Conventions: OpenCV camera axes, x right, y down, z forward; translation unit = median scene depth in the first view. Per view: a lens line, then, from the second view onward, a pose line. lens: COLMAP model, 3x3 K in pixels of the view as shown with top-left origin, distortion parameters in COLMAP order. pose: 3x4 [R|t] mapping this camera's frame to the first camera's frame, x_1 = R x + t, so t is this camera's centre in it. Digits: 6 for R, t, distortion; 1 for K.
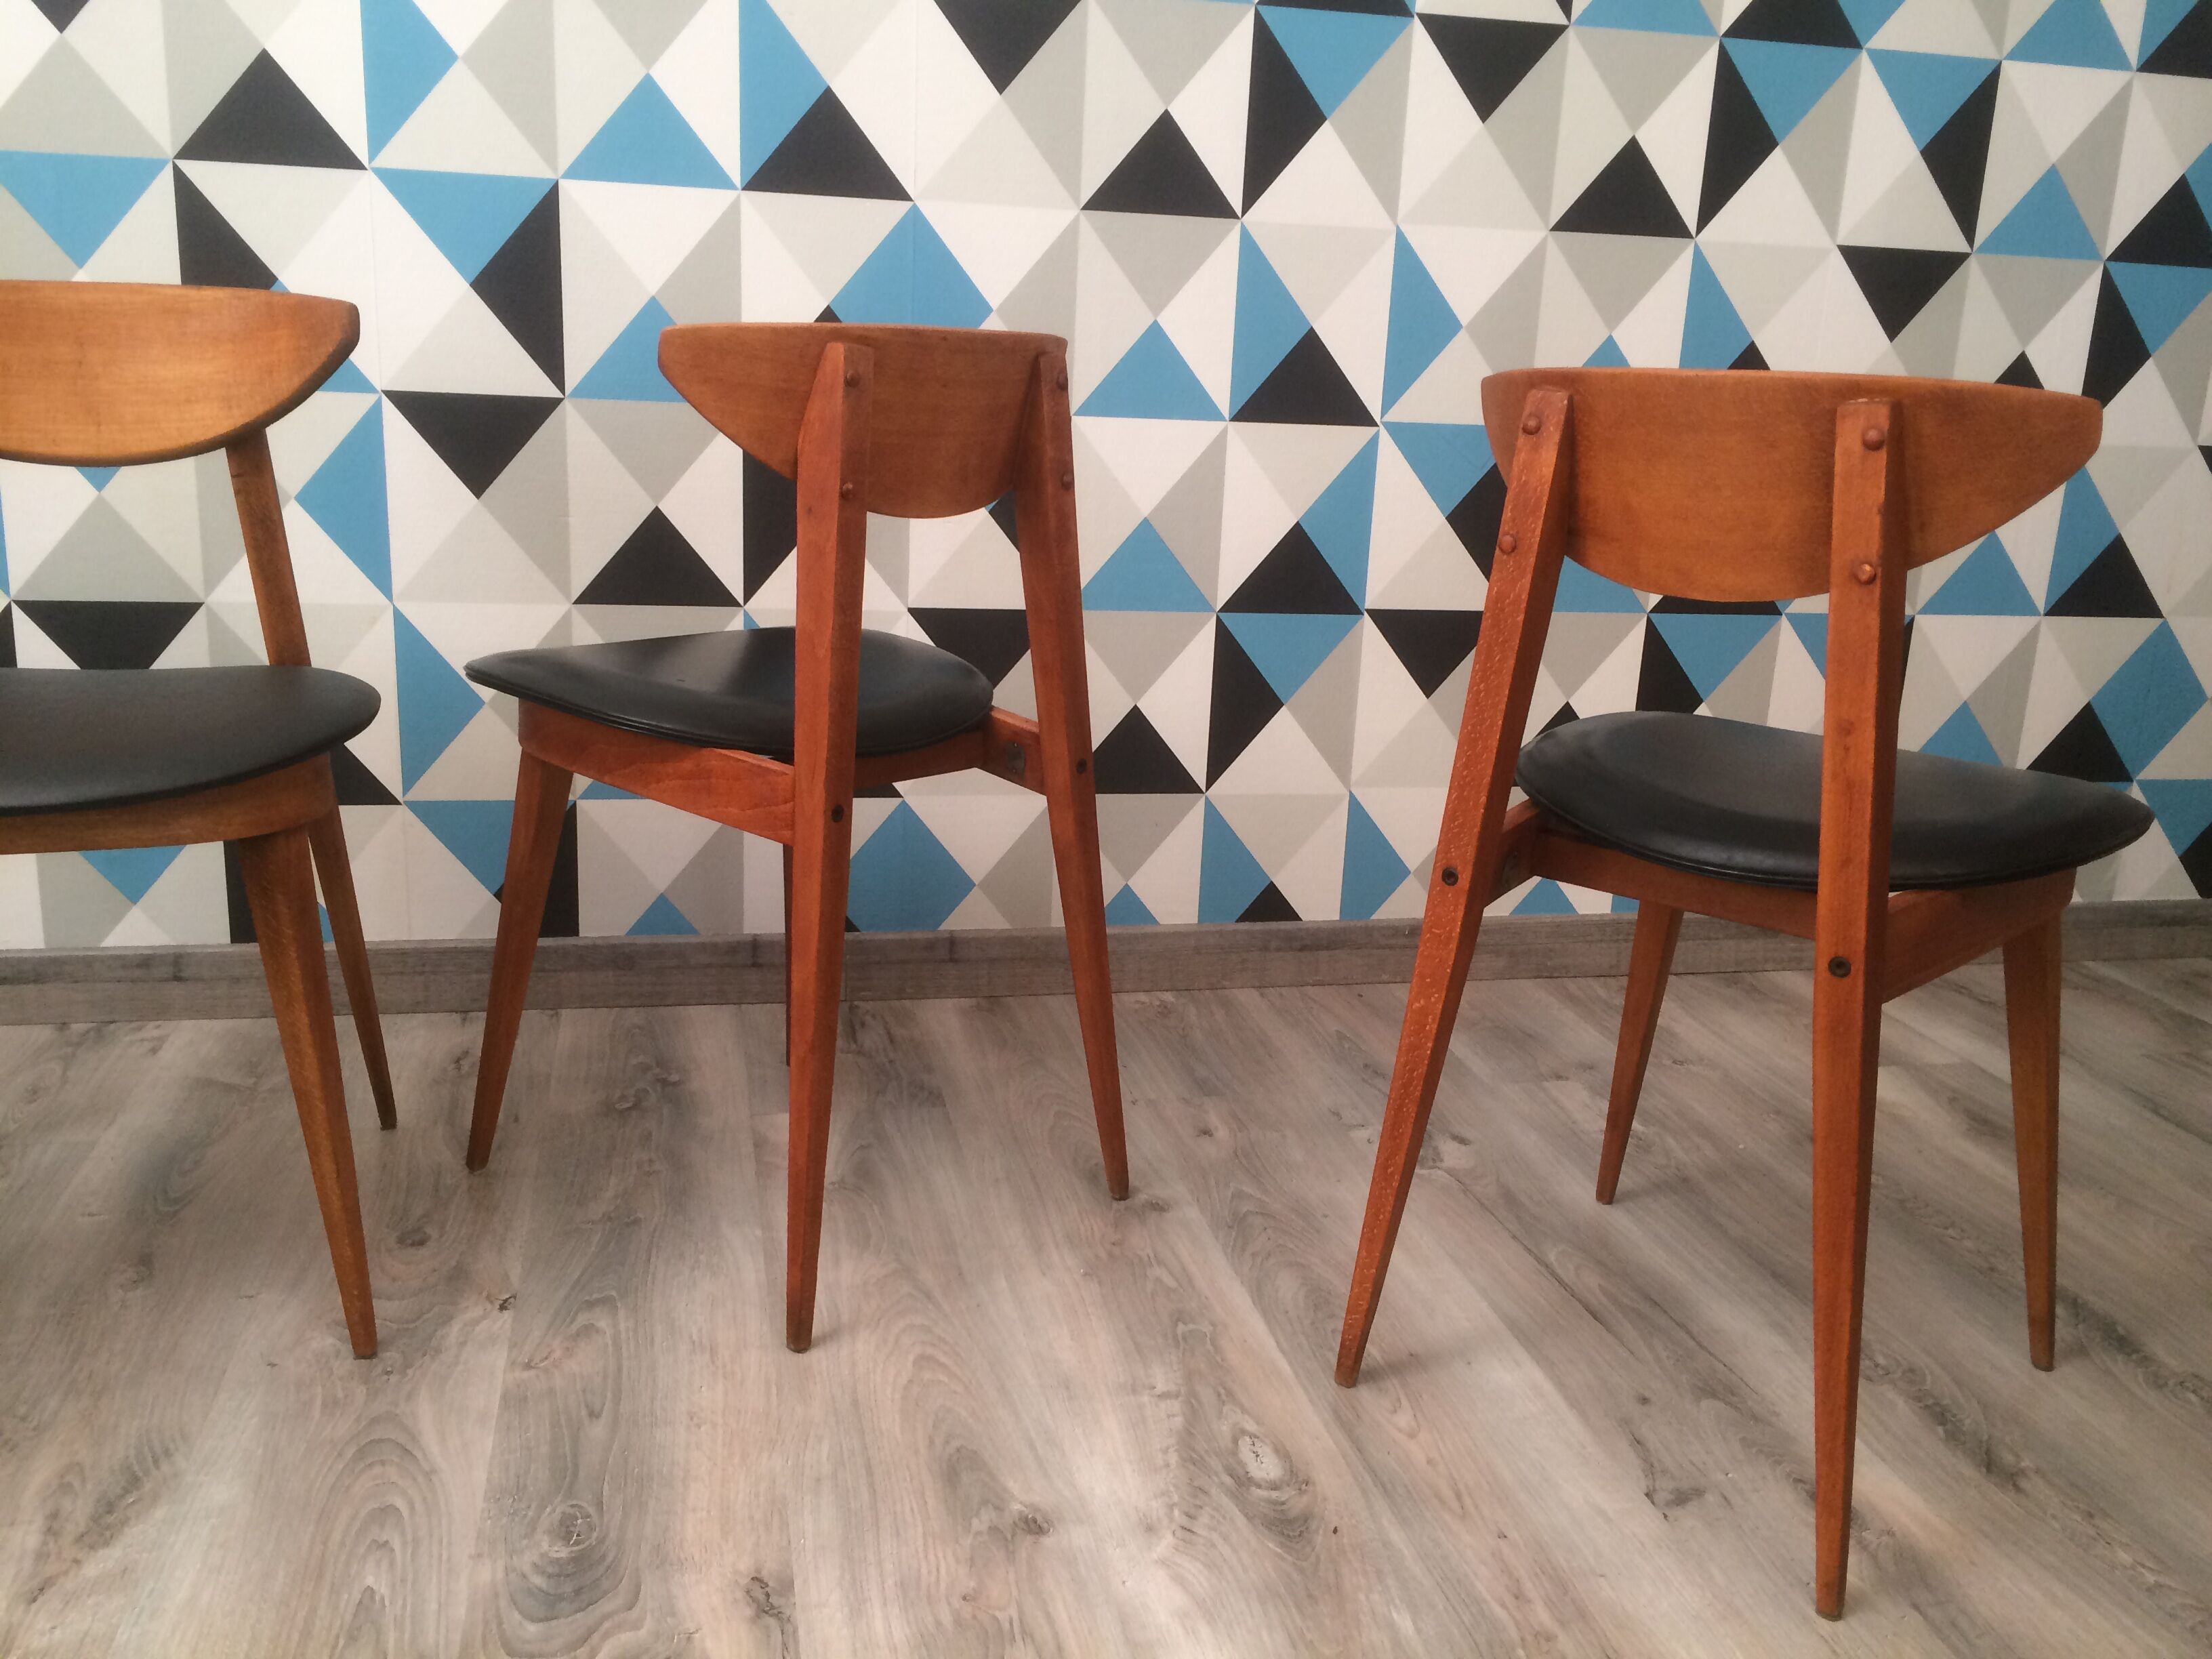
lens RADIAL K [[1916.3, 0, 1106.2], [0, 1916.3, 823.8], [0, 0, 1]] dist [0.082808, -0.124548]
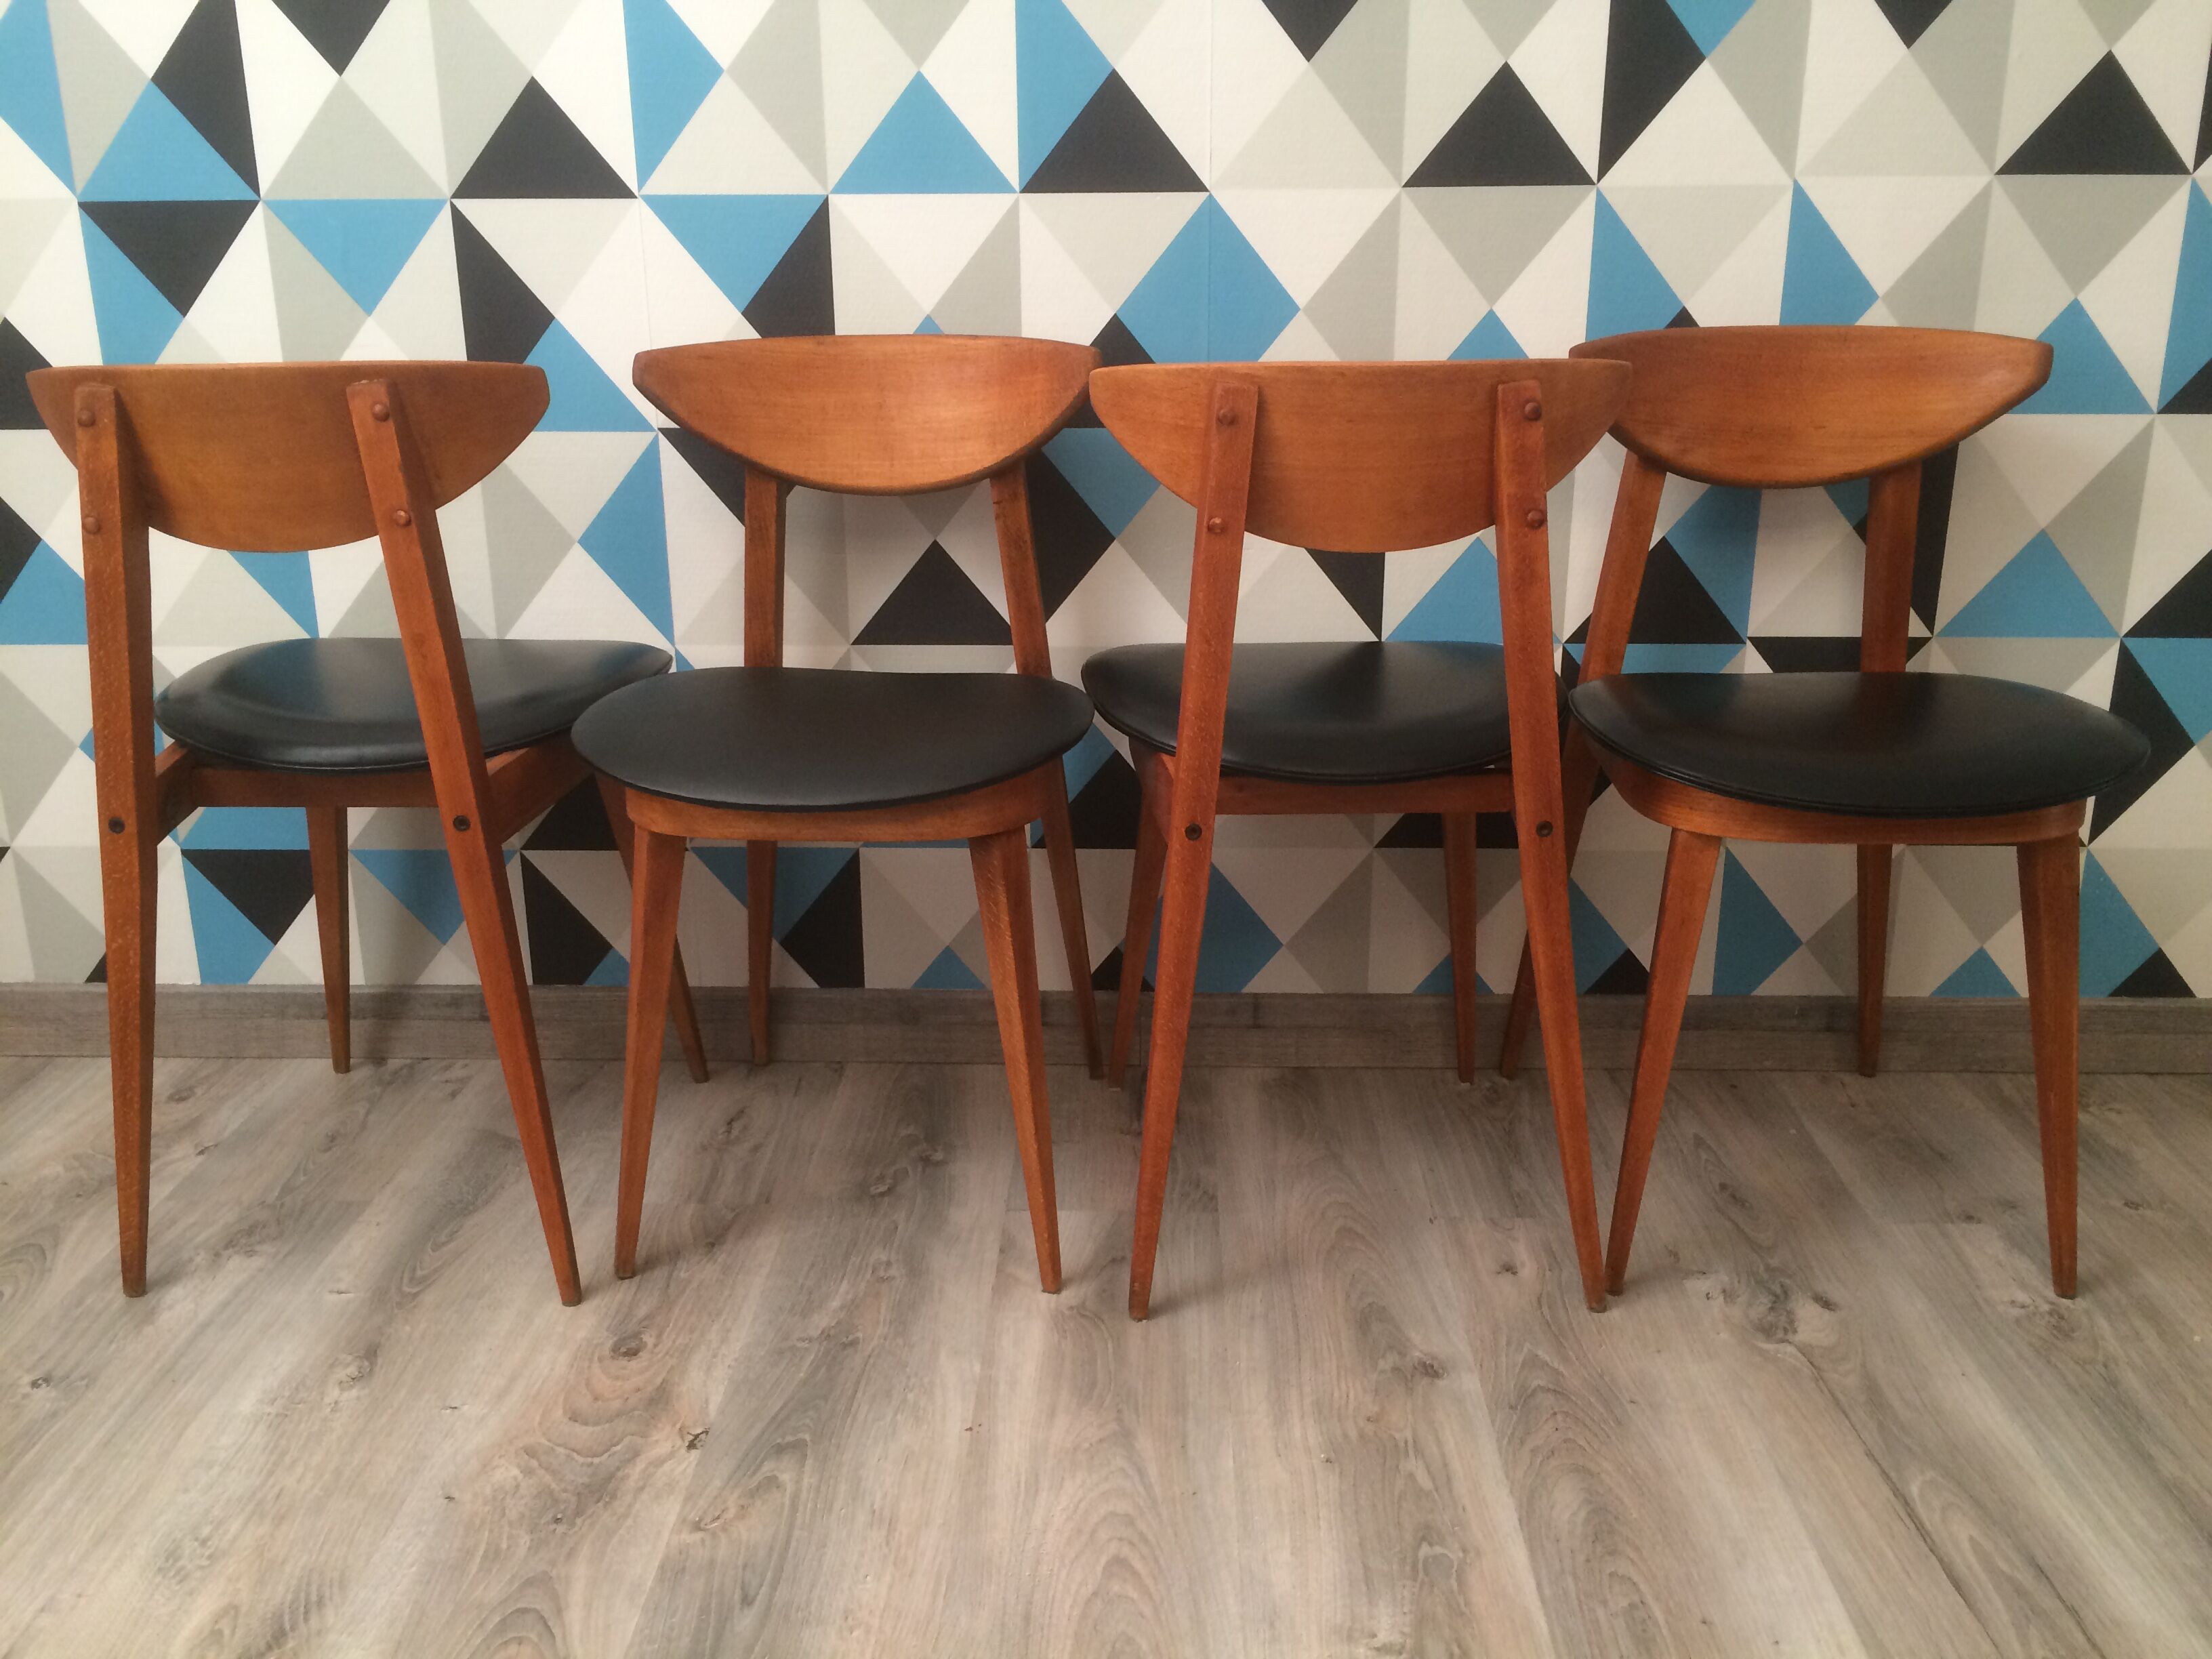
lens RADIAL K [[1916.3, 0, 1100.6], [0, 1916.3, 828.9], [0, 0, 1]] dist [0.082808, -0.124548]
pose [[0.968704, 0.024539, -0.247004, 0.096295], [-0.012784, 0.998713, 0.049083, -0.089377], [0.247890, -0.044389, 0.967771, 0.141184]]
